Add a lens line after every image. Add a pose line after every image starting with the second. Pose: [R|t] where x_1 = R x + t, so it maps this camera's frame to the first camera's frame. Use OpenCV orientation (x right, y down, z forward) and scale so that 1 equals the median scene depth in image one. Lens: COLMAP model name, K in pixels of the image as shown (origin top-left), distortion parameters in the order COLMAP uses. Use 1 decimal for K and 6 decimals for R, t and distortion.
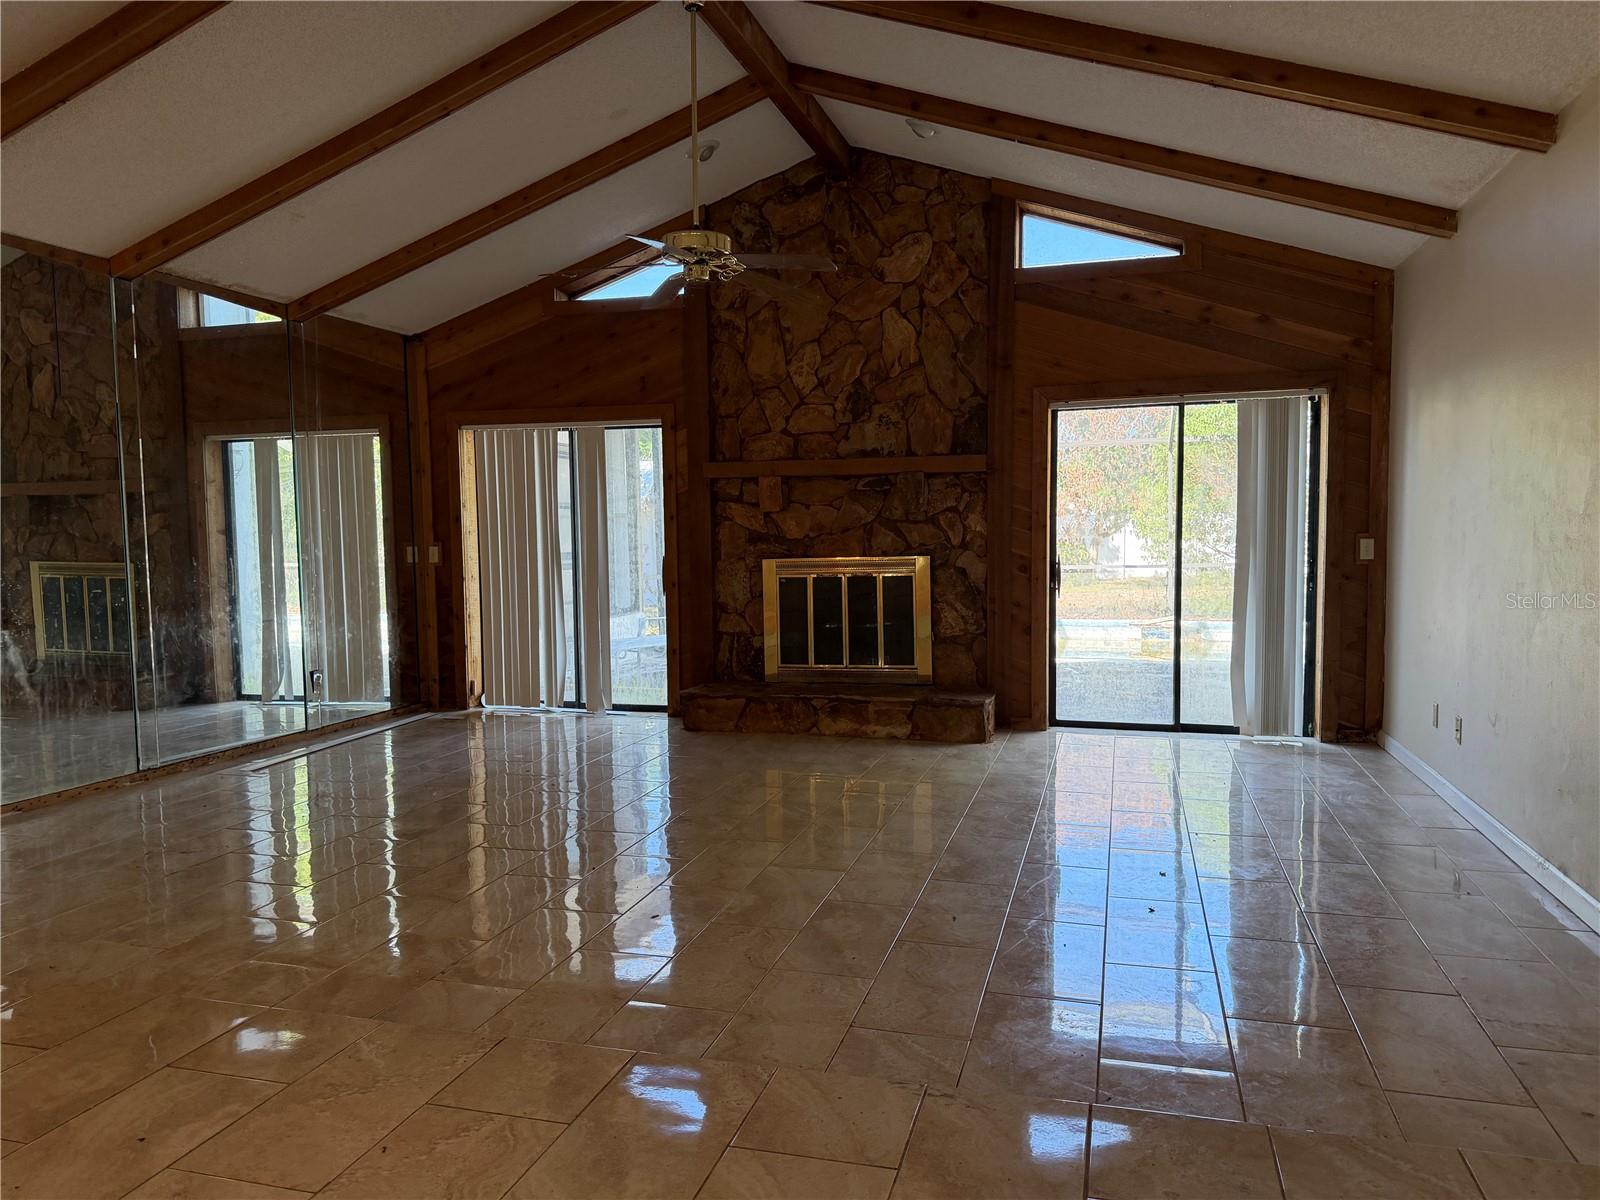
lens RADIAL K [[1122.4, 0, 797.1], [0, 1122.4, 596.8], [0, 0, 1]] dist [0.035306, -0.053992]
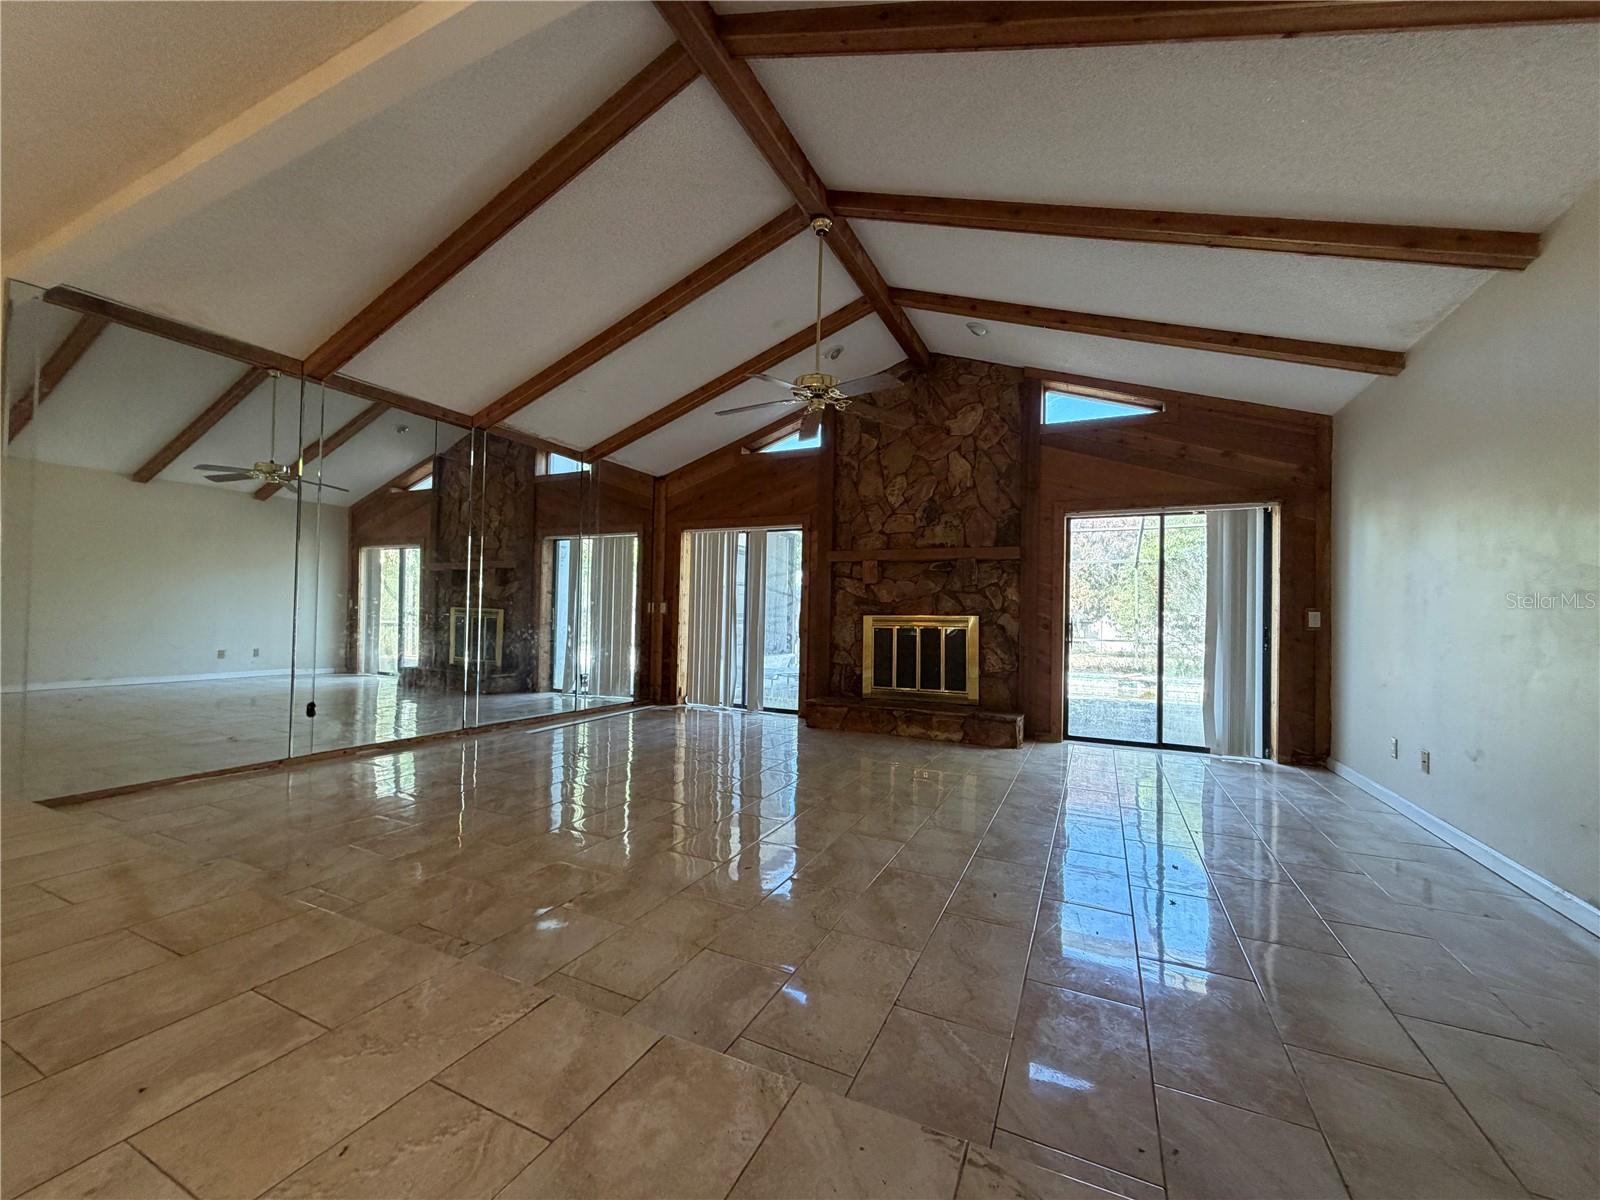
lens RADIAL K [[641.7, 0, 788.6], [0, 641.7, 596.5], [0, 0, 1]] dist [-0.011587, 0.001360]
pose [[0.985159, 0.029188, -0.169146, 0.015724], [-0.044124, 0.995384, -0.085227, 0.020838], [0.165878, 0.091425, 0.981899, 0.142225]]
